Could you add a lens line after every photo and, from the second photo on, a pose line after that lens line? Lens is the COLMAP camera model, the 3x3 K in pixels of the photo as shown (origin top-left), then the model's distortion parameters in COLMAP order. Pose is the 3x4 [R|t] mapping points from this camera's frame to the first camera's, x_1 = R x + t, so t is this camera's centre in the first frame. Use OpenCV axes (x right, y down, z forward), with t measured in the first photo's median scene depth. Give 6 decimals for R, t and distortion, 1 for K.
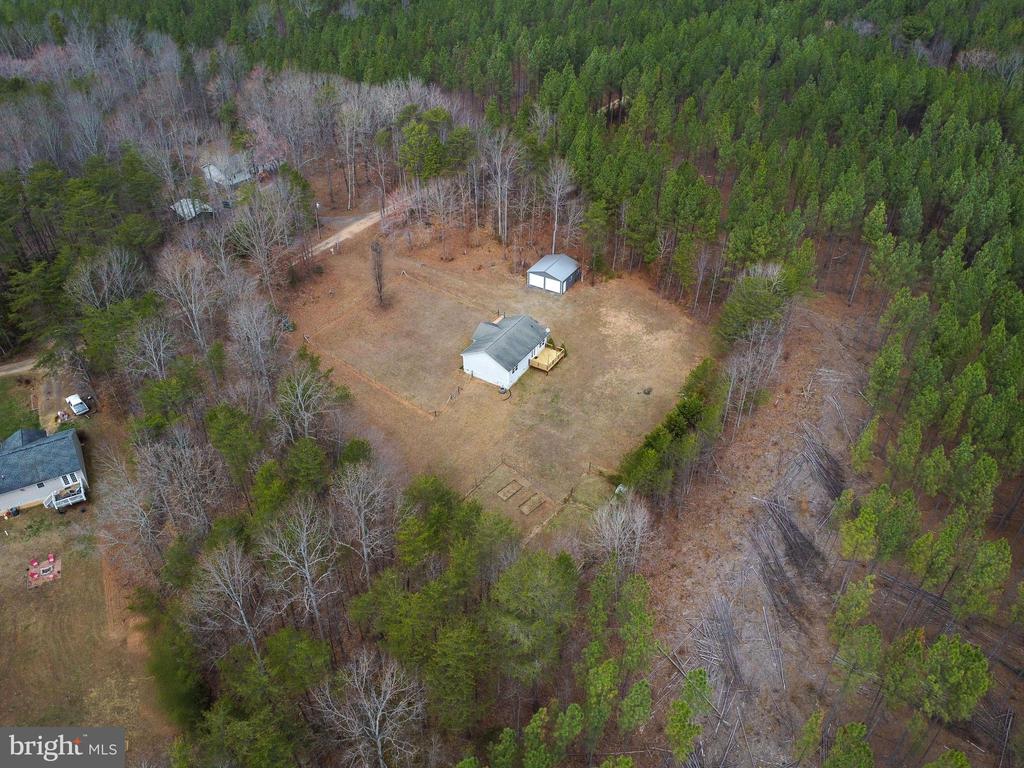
lens RADIAL K [[762.0, 0, 508.7], [0, 762.0, 384.1], [0, 0, 1]] dist [0.006642, 0.010372]
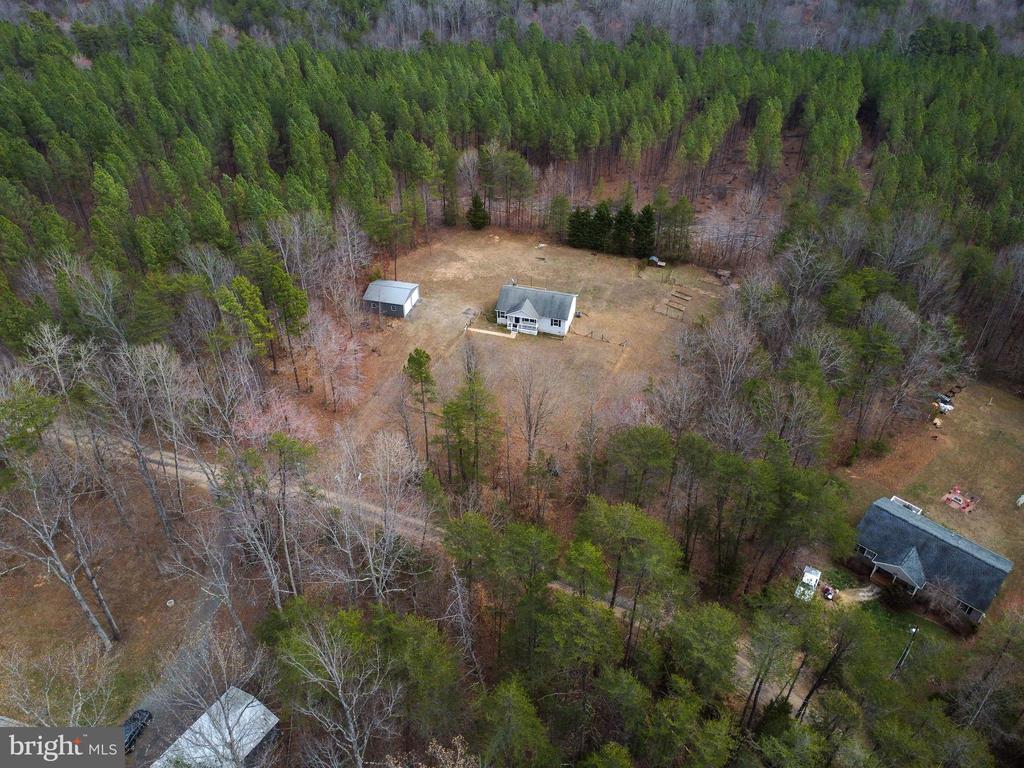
lens RADIAL K [[762.0, 0, 508.2], [0, 762.0, 386.2], [0, 0, 1]] dist [0.006642, 0.010372]
pose [[-0.271117, -0.572474, 0.773801, -0.887996], [0.575877, 0.547689, 0.606962, -0.659794], [-0.771272, 0.610172, 0.181187, 0.897821]]
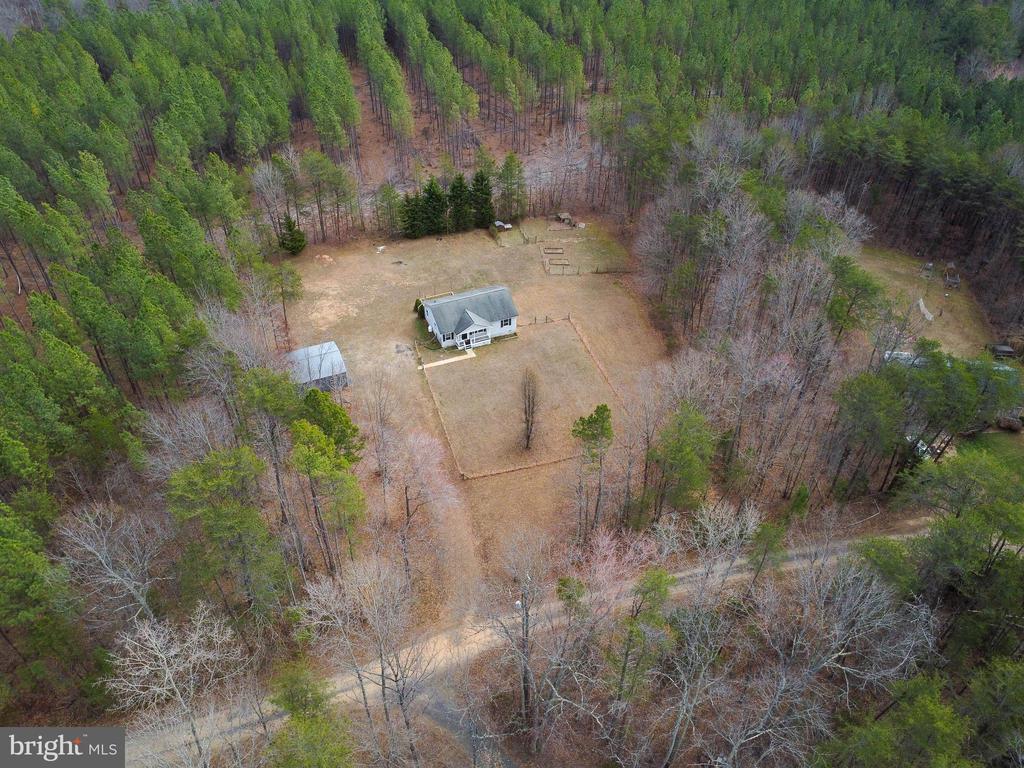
lens RADIAL K [[762.0, 0, 509.8], [0, 762.0, 380.6], [0, 0, 1]] dist [0.006642, 0.010372]
pose [[-0.817740, -0.378174, 0.433919, -0.490933], [0.337293, 0.296032, 0.893644, -0.857784], [-0.466406, 0.877126, -0.114522, 1.152005]]
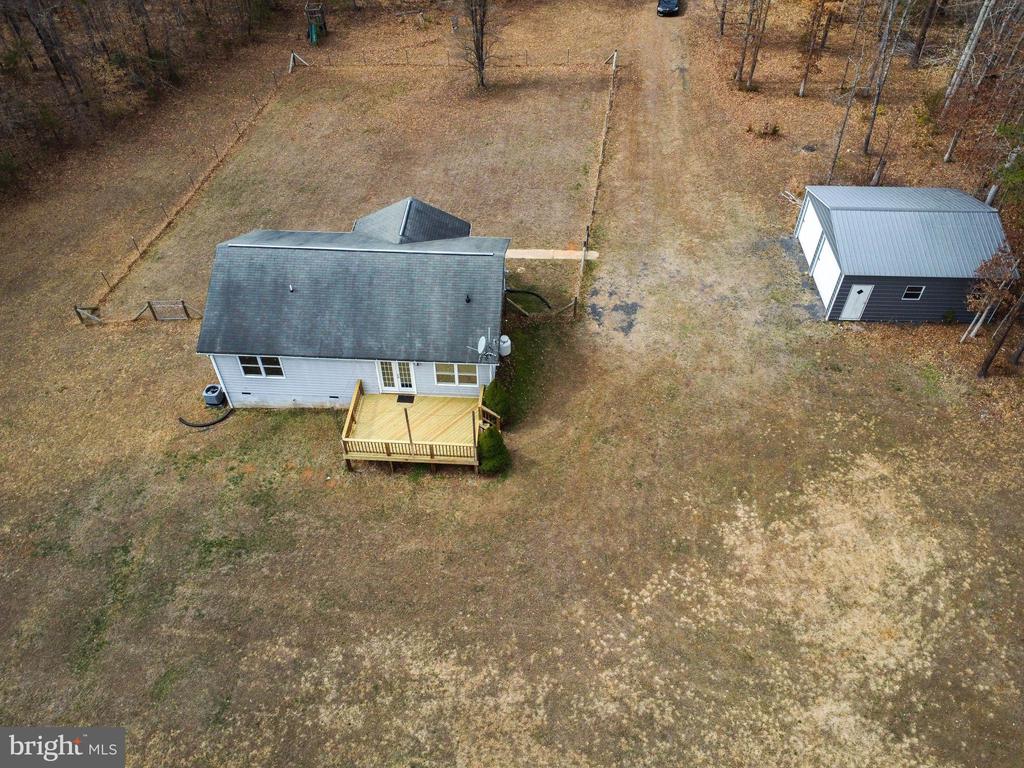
lens RADIAL K [[762.0, 0, 508.9], [0, 762.0, 382.1], [0, 0, 1]] dist [0.006642, 0.010372]
pose [[0.473998, 0.621667, -0.623583, 0.216963], [-0.525220, 0.768028, 0.366438, -0.156571], [0.706732, 0.153828, 0.690556, 0.836267]]
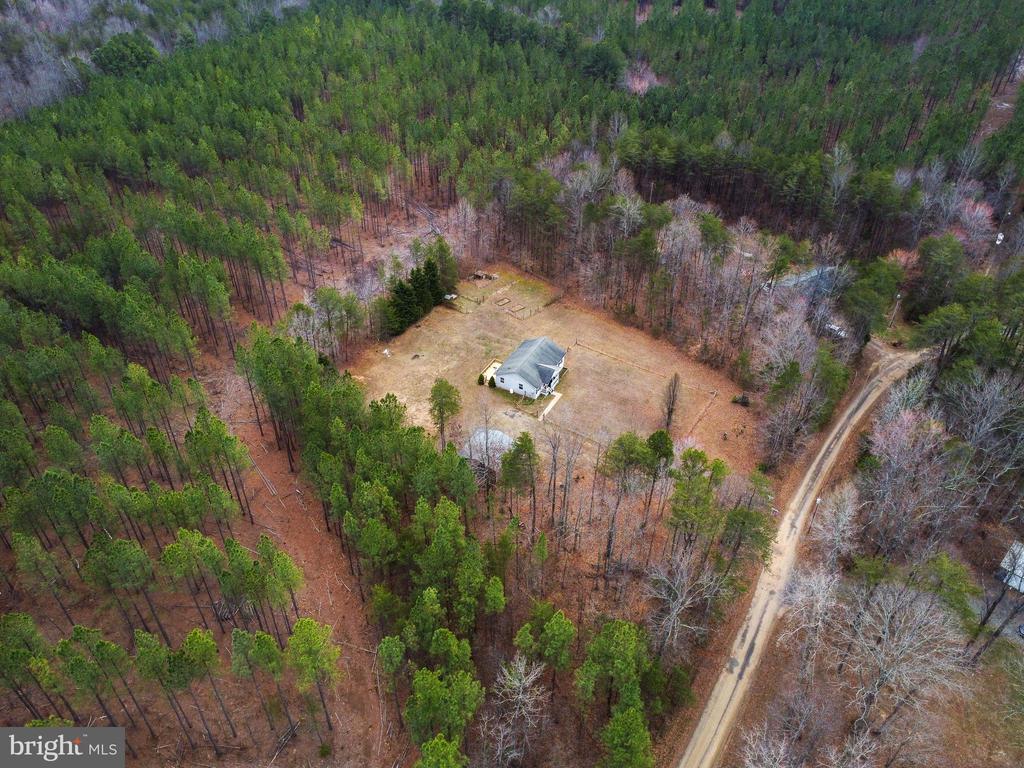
lens RADIAL K [[762.0, 0, 510.9], [0, 762.0, 382.7], [0, 0, 1]] dist [0.006642, 0.010372]
pose [[-0.998005, 0.028808, -0.056173, 0.092076], [-0.047032, 0.254233, 0.965999, -1.161229], [0.042110, 0.966714, -0.252371, 1.307722]]
